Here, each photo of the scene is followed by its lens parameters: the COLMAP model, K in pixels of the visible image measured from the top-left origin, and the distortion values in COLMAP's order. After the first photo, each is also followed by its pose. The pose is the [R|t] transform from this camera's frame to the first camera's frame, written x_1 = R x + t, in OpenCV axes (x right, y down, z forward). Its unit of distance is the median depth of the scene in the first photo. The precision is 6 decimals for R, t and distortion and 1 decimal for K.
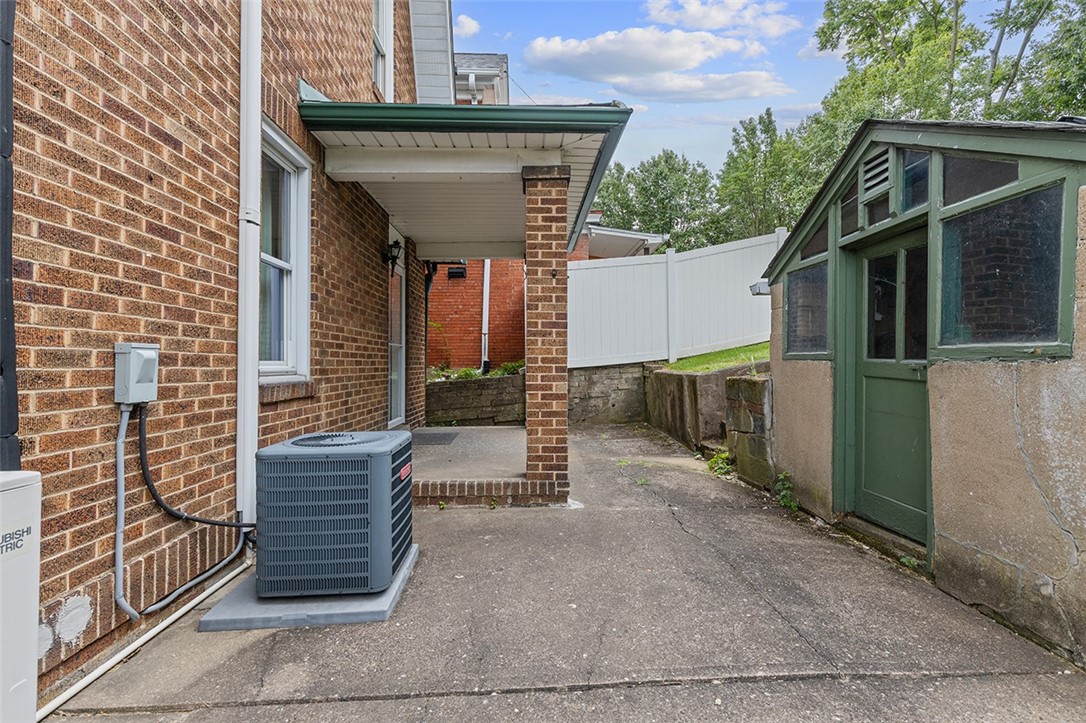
lens RADIAL K [[489.0, 0, 551.9], [0, 489.0, 360.0], [0, 0, 1]] dist [0.006608, -0.000354]
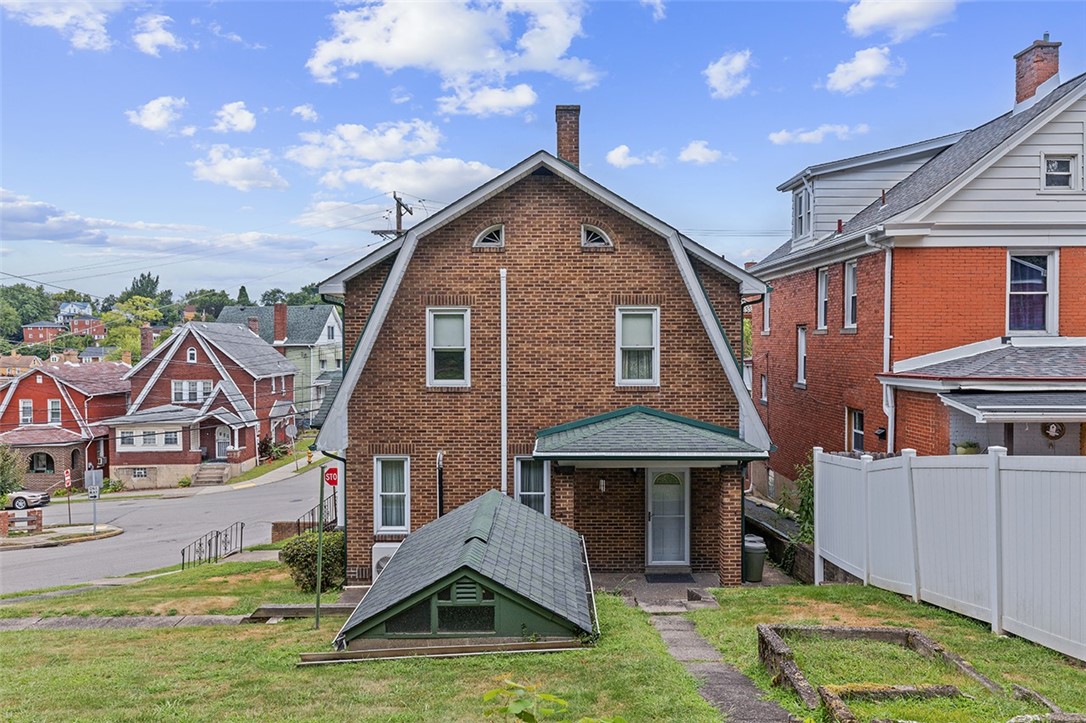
lens RADIAL K [[848.3, 0, 543.0], [0, 848.3, 361.5], [0, 0, 1]] dist [0.003929, 0.004210]
pose [[-0.047014, 0.027841, -0.998506, 4.653321], [0.010292, 0.999572, 0.027386, -1.163040], [0.998841, -0.008989, -0.047281, 1.324104]]
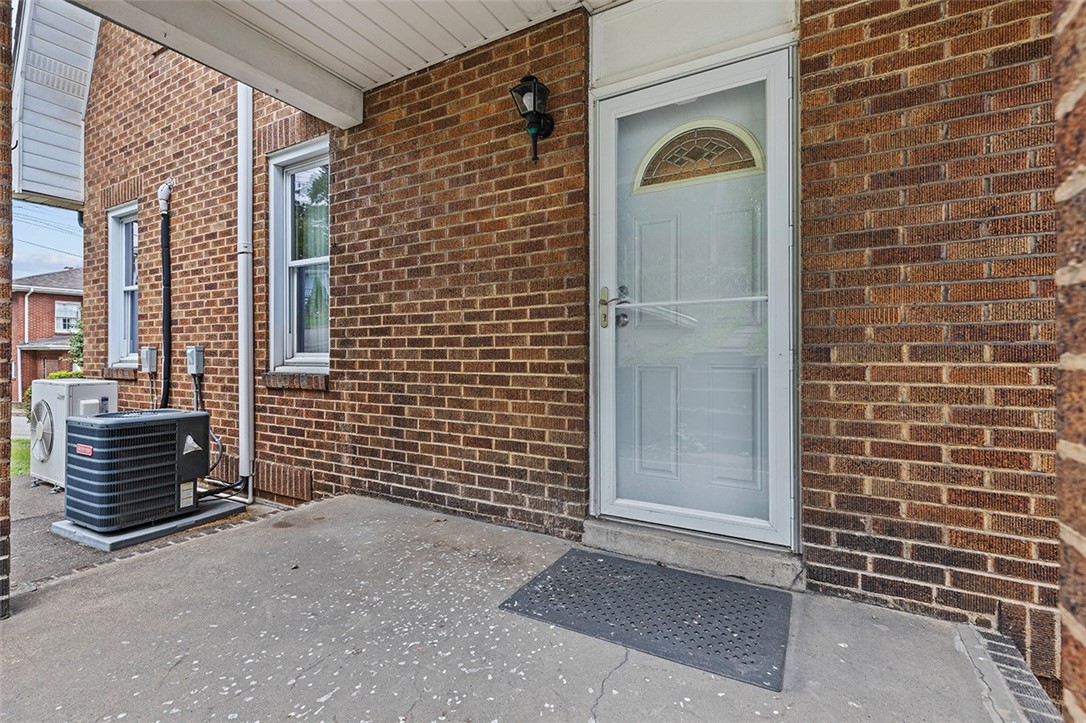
lens RADIAL K [[489.0, 0, 551.9], [0, 489.0, 360.0], [0, 0, 1]] dist [0.006608, -0.000354]
pose [[-0.536598, 0.003572, -0.843830, 0.067823], [0.005128, 0.999986, 0.000972, 0.019297], [0.843822, -0.003805, -0.536609, 2.043022]]
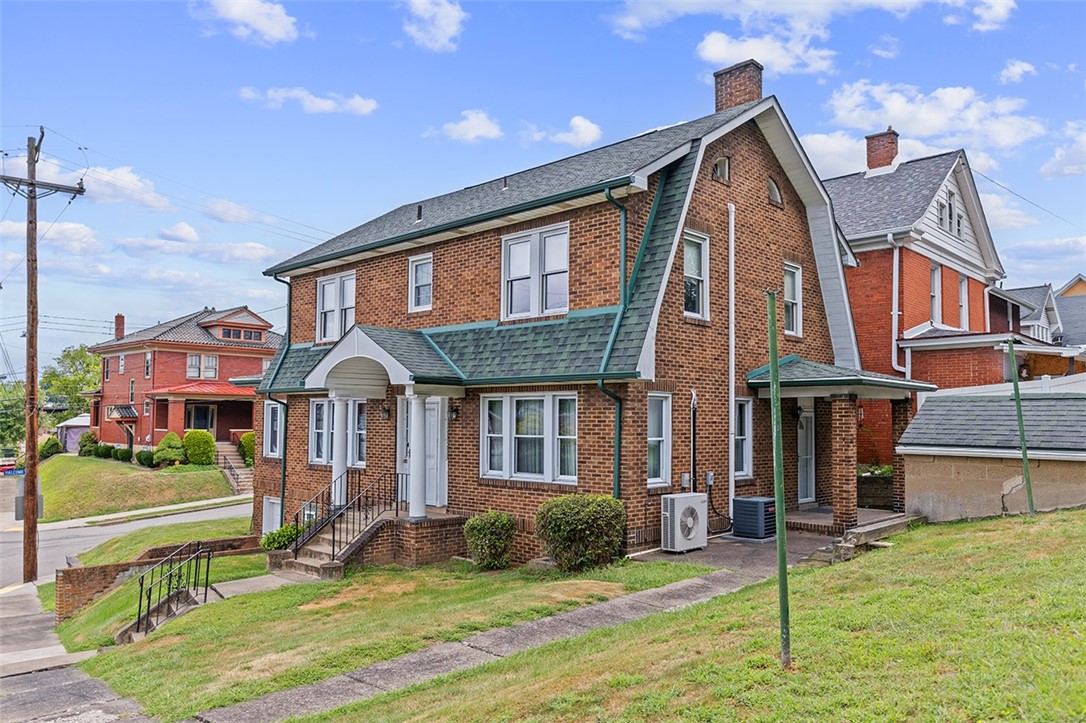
lens RADIAL K [[786.2, 0, 543.8], [0, 786.2, 380.9], [0, 0, 1]] dist [0.000499, 0.000526]
pose [[0.687632, -0.028384, -0.725505, 2.069112], [-0.004309, 0.999058, -0.043171, -0.334327], [0.726047, 0.032812, 0.686862, -3.122378]]
